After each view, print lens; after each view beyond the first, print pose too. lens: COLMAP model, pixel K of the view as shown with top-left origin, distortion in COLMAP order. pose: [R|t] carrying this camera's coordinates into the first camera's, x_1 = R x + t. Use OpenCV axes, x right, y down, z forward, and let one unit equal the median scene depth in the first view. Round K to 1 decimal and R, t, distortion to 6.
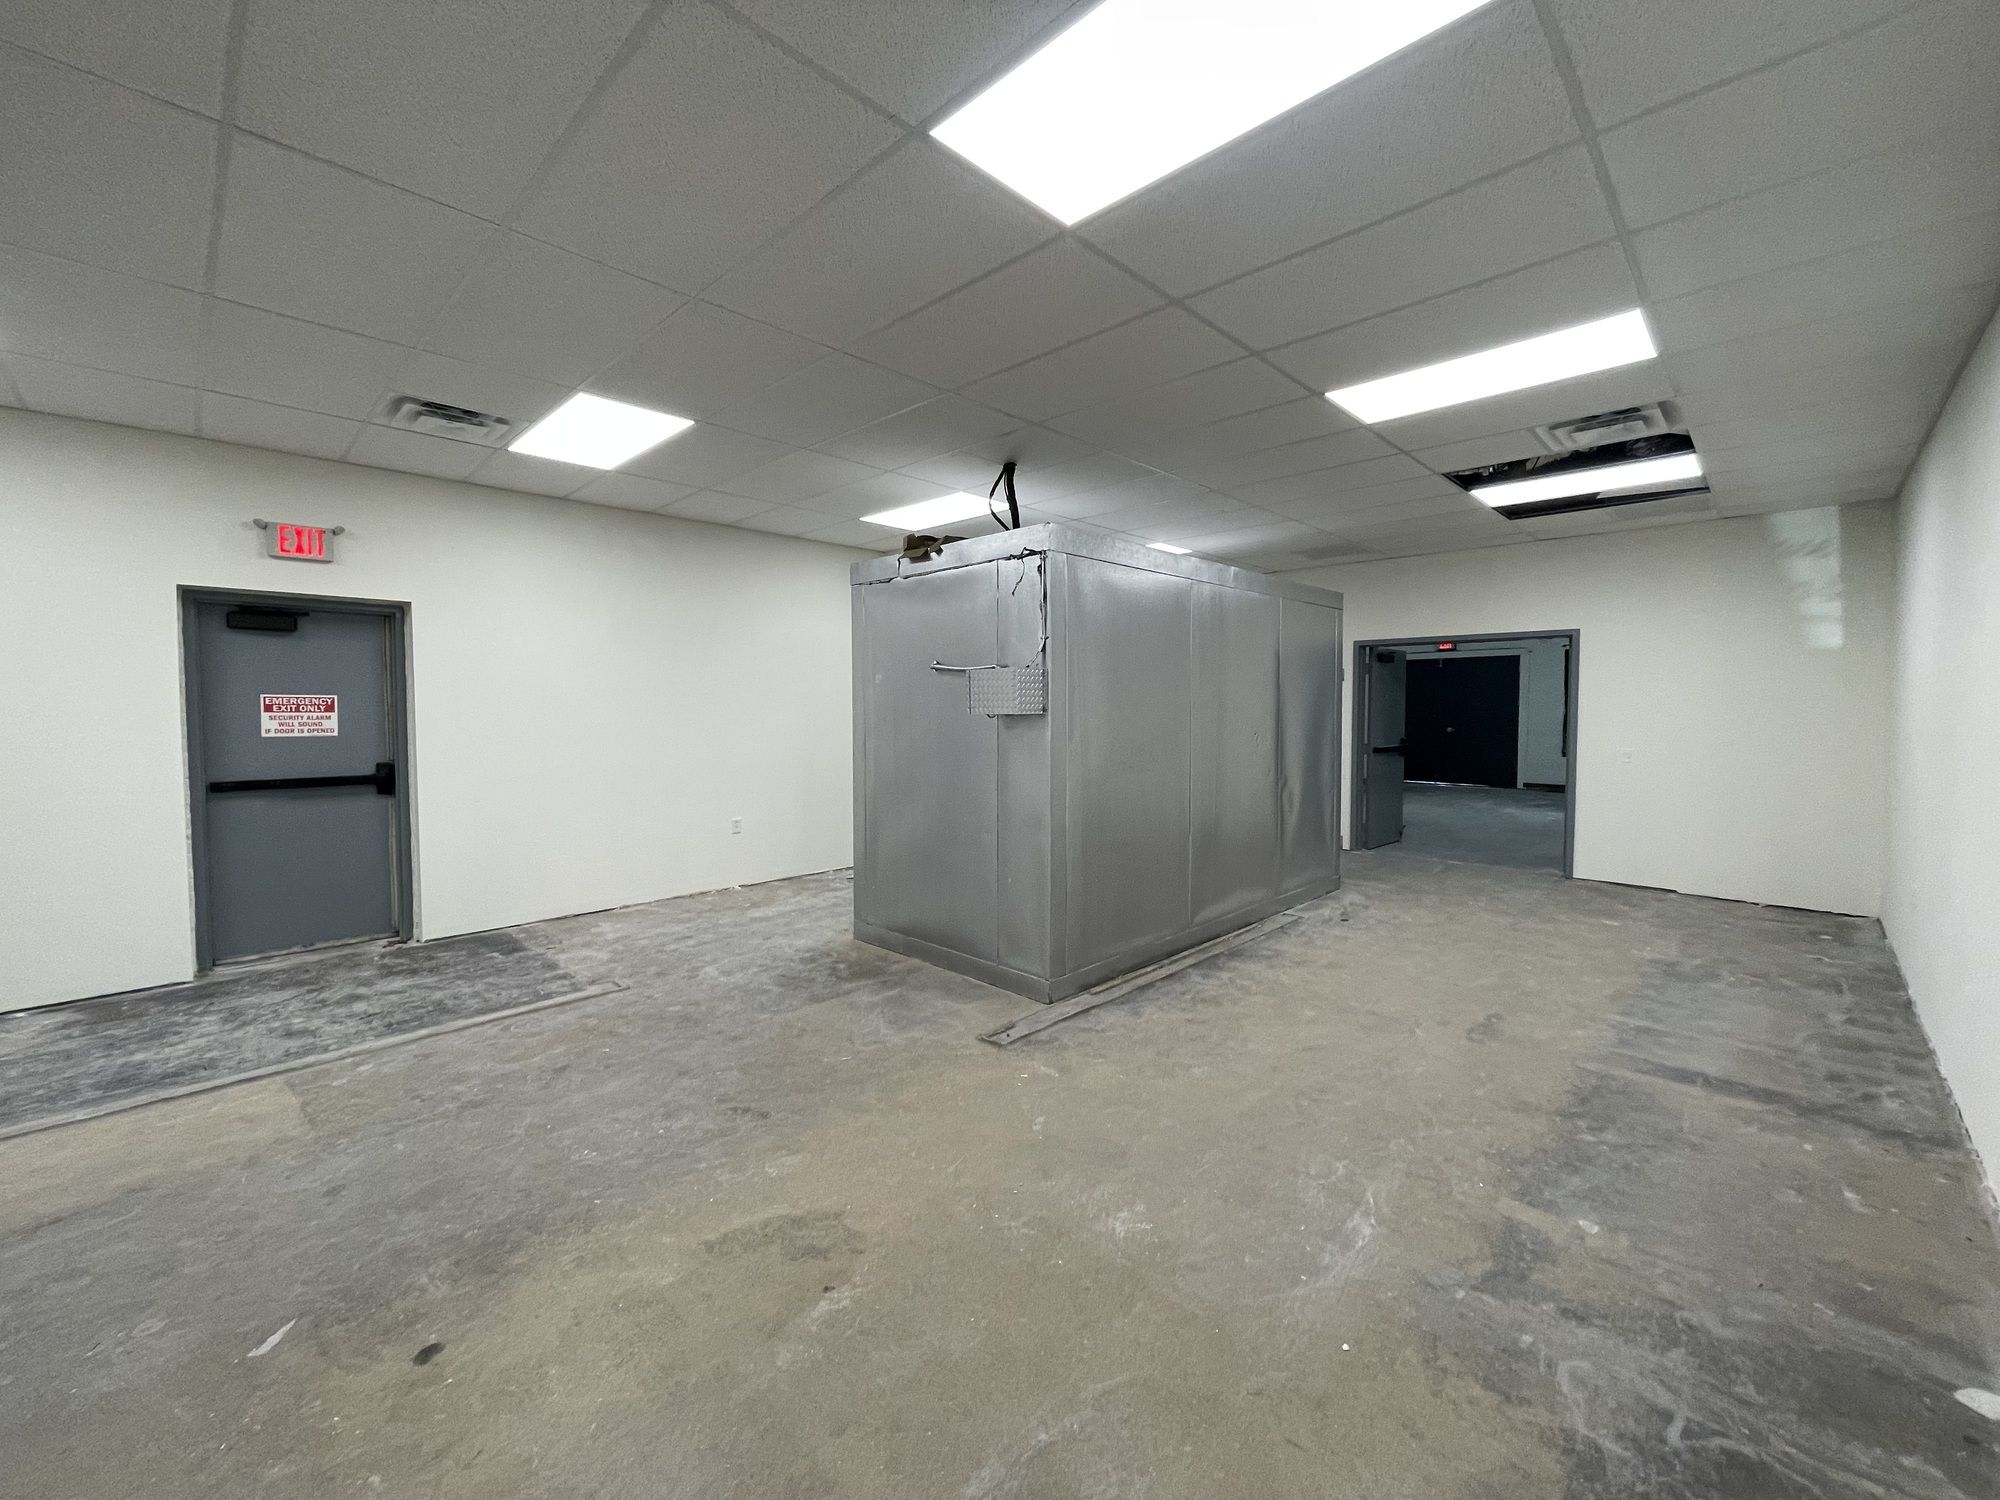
lens RADIAL K [[809.4, 0, 991.1], [0, 809.4, 741.1], [0, 0, 1]] dist [-0.004417, 0.001411]
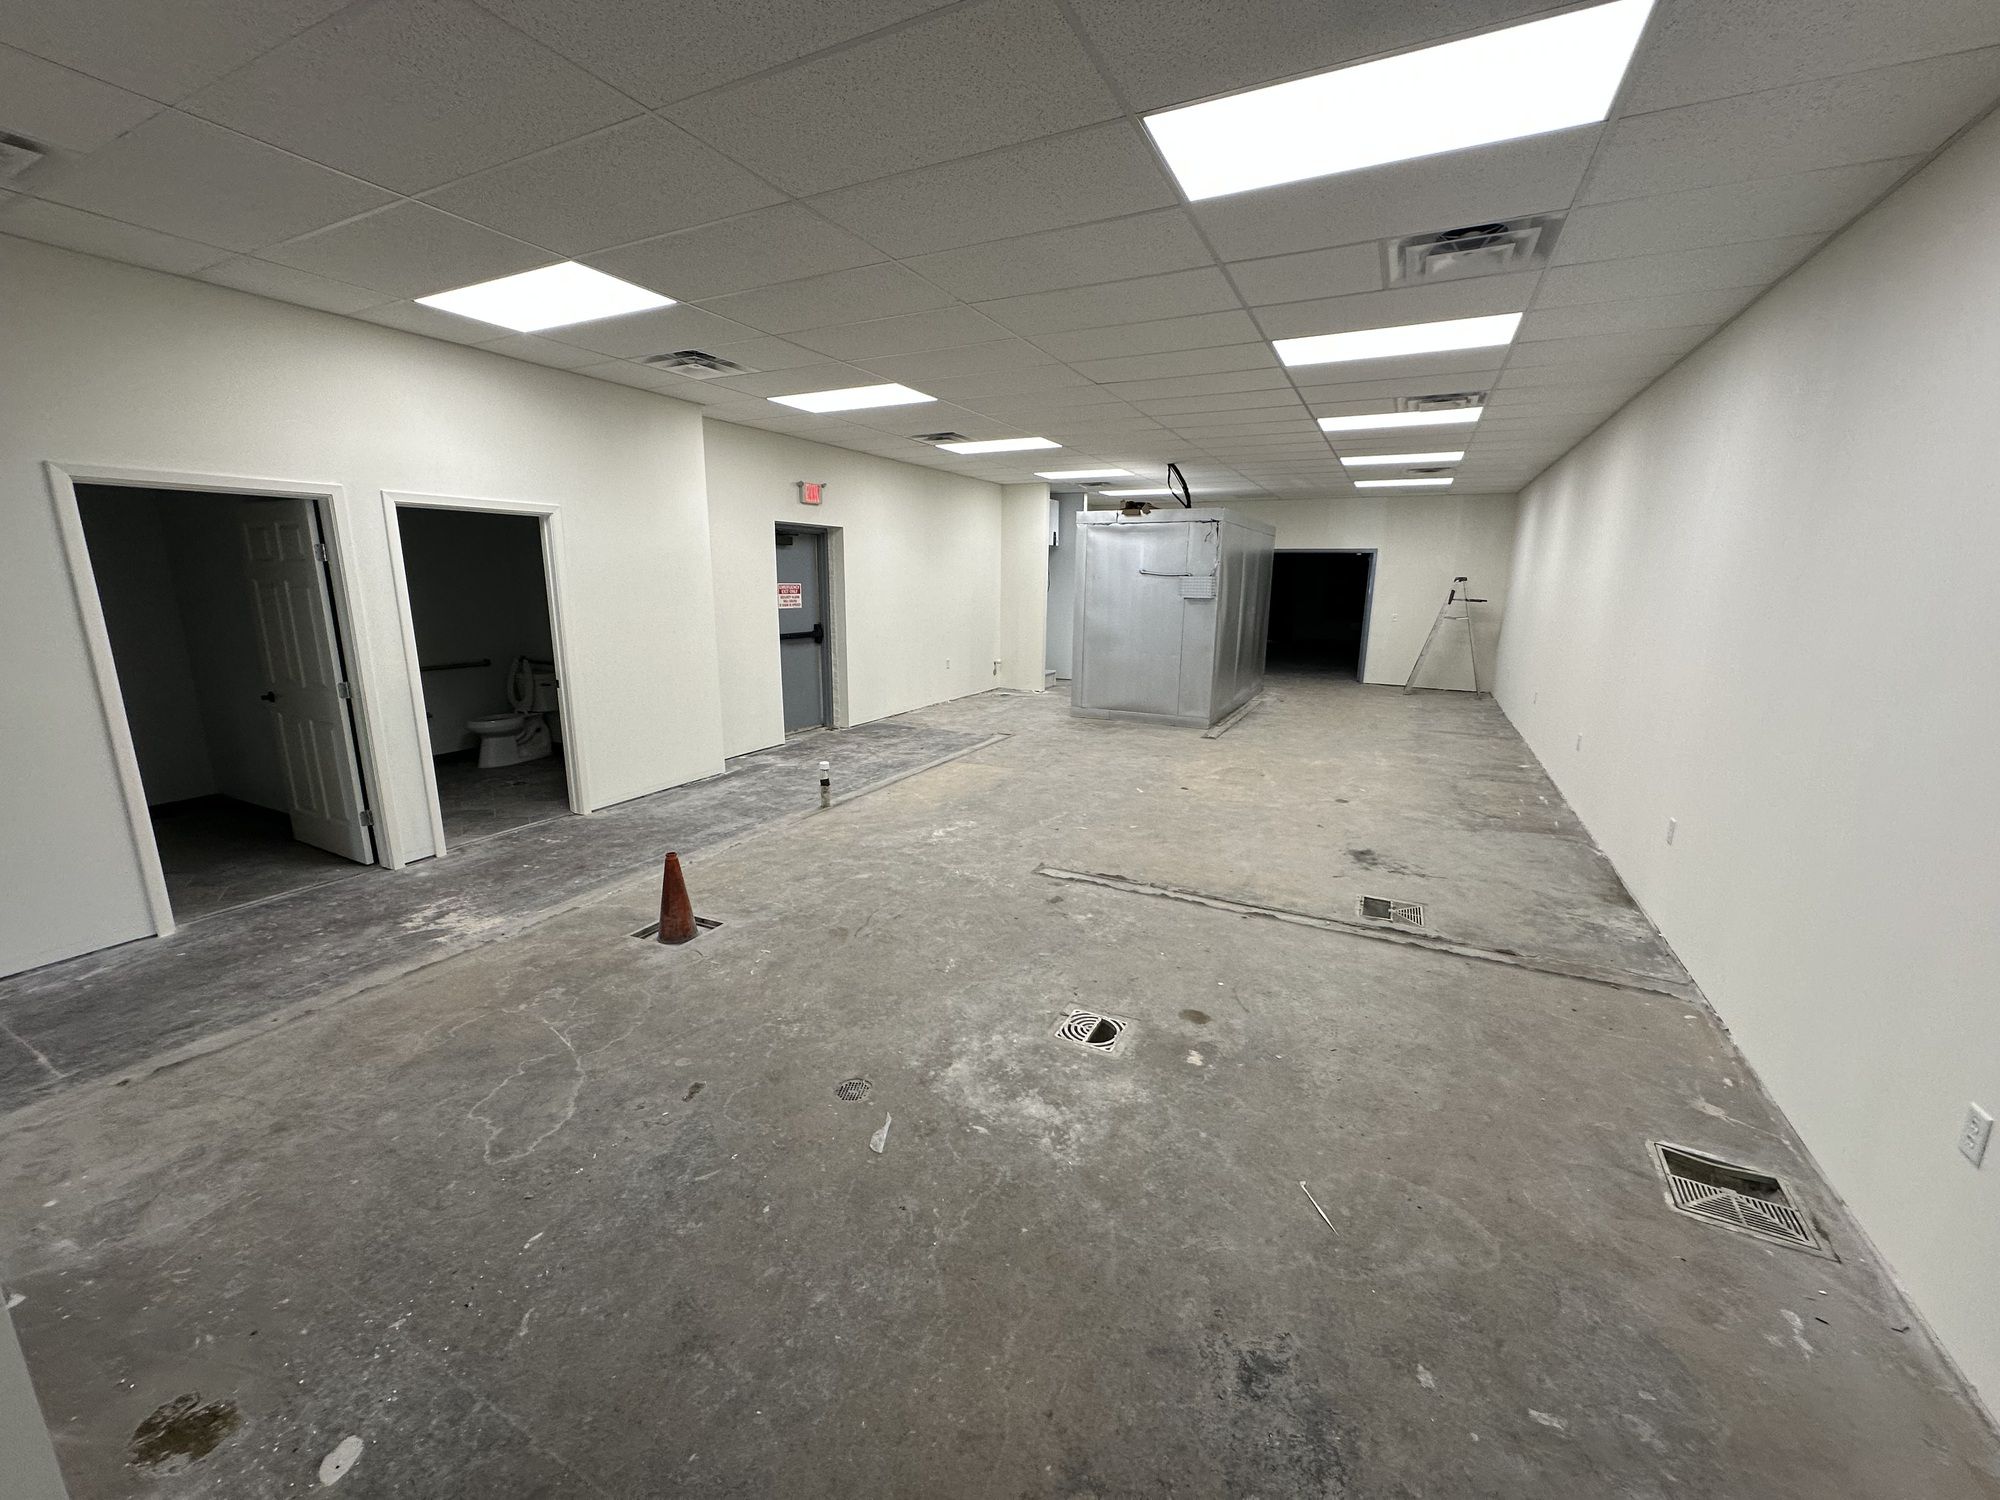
lens RADIAL K [[803.1, 0, 1005.2], [0, 803.1, 761.5], [0, 0, 1]] dist [0.002293, -0.000034]
pose [[0.952644, -0.058171, 0.298470, -0.992115], [-0.000025, 0.981517, 0.191376, -0.013920], [-0.304086, -0.182321, 0.935035, -0.815047]]
